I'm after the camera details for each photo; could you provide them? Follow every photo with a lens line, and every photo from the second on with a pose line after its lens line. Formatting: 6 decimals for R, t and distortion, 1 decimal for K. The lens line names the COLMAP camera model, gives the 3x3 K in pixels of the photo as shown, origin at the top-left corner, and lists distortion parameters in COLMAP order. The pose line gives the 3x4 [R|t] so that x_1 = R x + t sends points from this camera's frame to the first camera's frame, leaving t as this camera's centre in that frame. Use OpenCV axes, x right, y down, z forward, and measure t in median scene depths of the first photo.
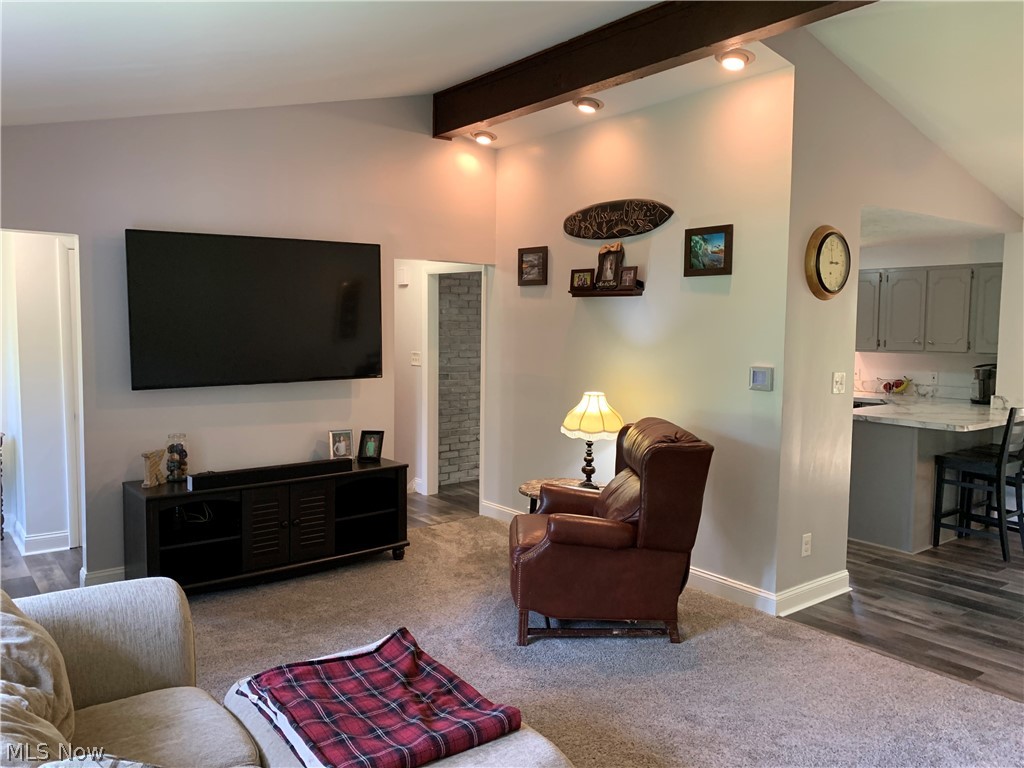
lens RADIAL K [[785.1, 0, 513.0], [0, 785.1, 379.7], [0, 0, 1]] dist [-0.002001, -0.010551]
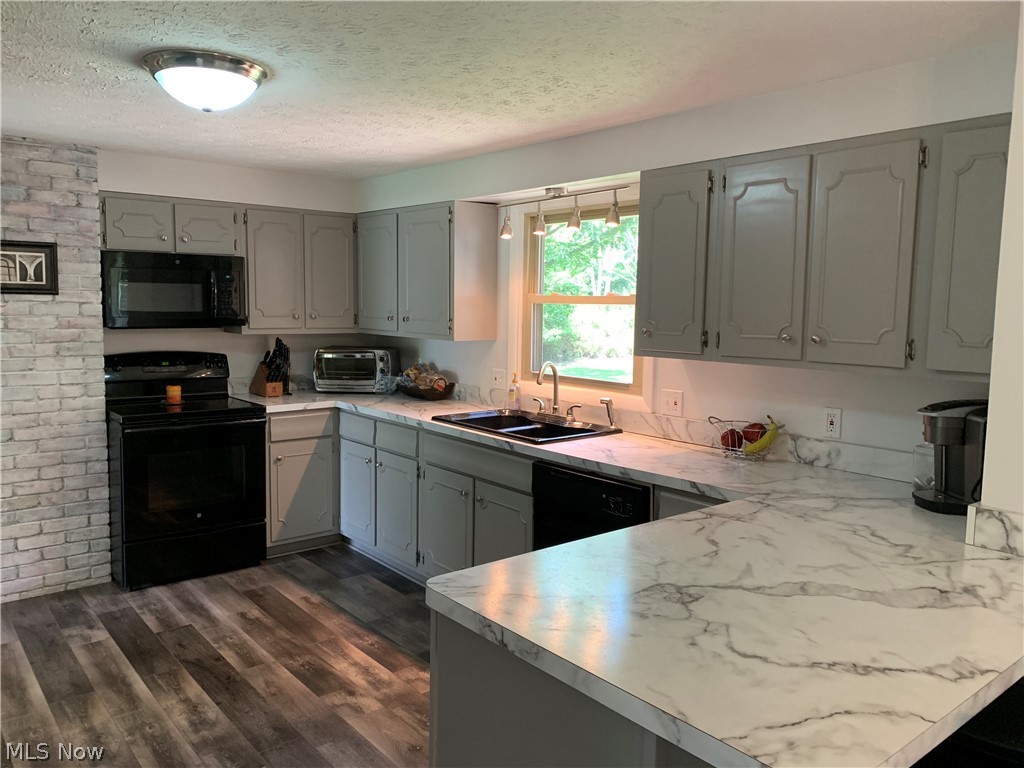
lens RADIAL K [[785.1, 0, 510.9], [0, 785.1, 385.7], [0, 0, 1]] dist [-0.002001, -0.010551]
pose [[0.999681, -0.006843, 0.024301, 0.379578], [0.005940, 0.999296, 0.037045, -0.040651], [-0.024537, -0.036889, 0.999018, 0.626996]]
